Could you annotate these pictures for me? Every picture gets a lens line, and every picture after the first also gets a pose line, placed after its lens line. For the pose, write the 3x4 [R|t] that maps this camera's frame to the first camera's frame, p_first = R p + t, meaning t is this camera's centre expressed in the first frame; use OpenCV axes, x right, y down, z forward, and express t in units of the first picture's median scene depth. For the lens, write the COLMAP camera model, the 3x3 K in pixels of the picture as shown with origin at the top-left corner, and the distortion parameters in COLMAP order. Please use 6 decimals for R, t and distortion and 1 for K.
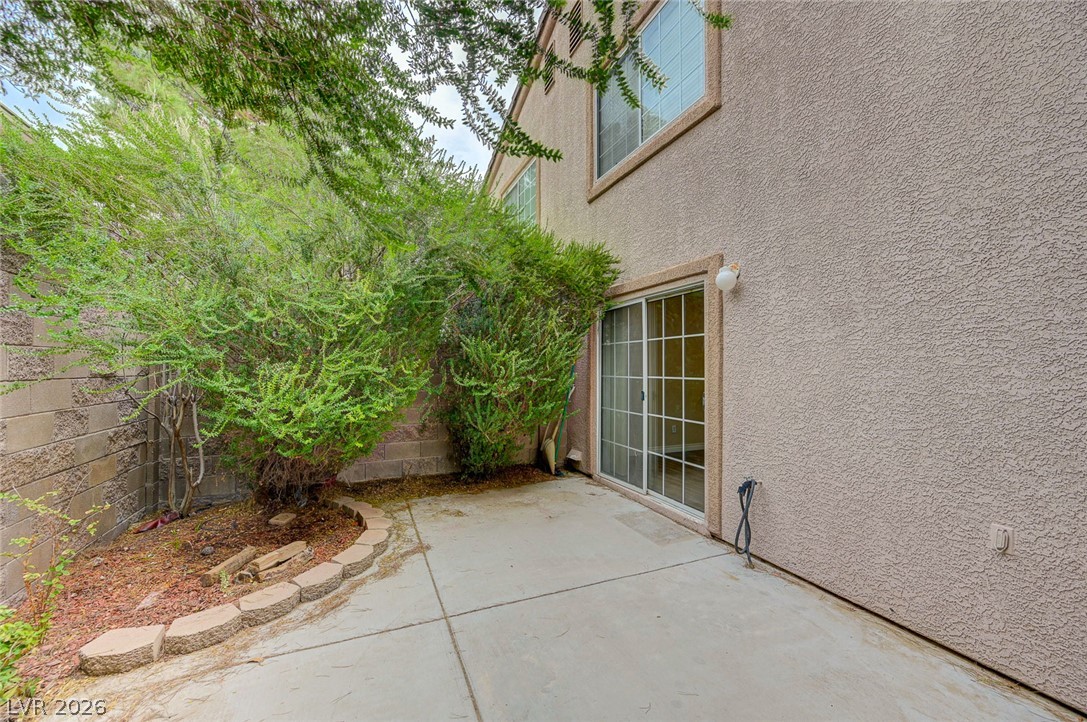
lens RADIAL K [[429.5, 0, 548.9], [0, 429.5, 366.4], [0, 0, 1]] dist [0.002302, 0.000711]
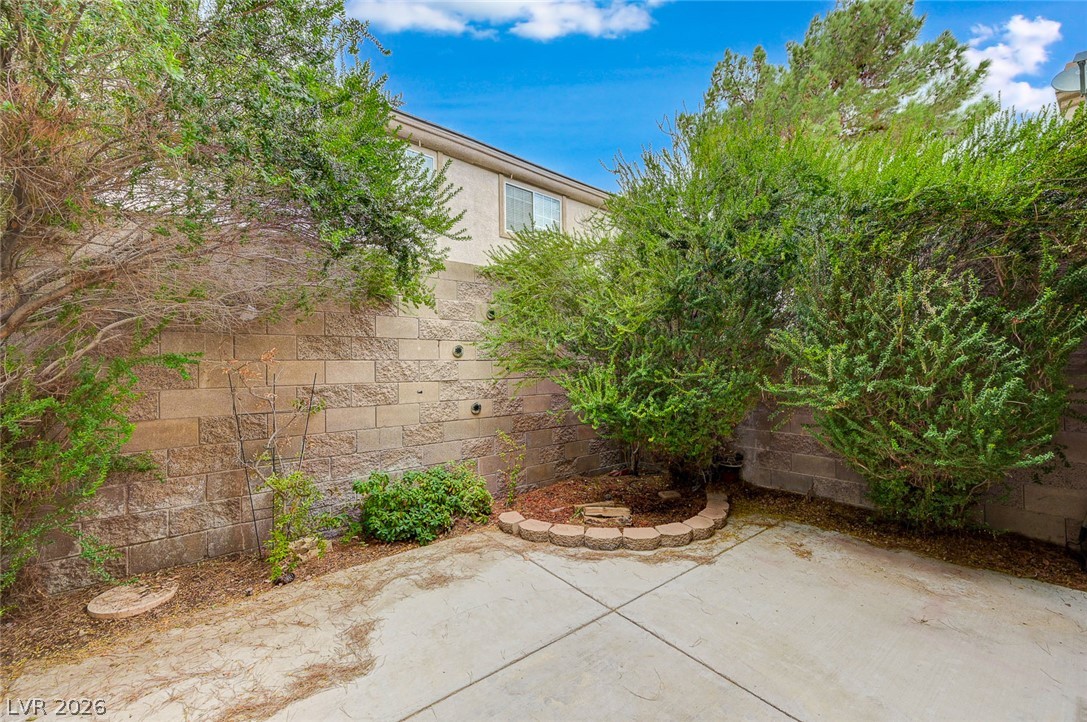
lens RADIAL K [[429.5, 0, 547.2], [0, 429.5, 364.8], [0, 0, 1]] dist [0.002302, 0.000711]
pose [[0.256134, -0.009555, -0.966594, 0.546241], [0.015295, 0.999866, -0.005831, -0.010660], [0.966520, -0.013290, 0.256246, 0.425987]]
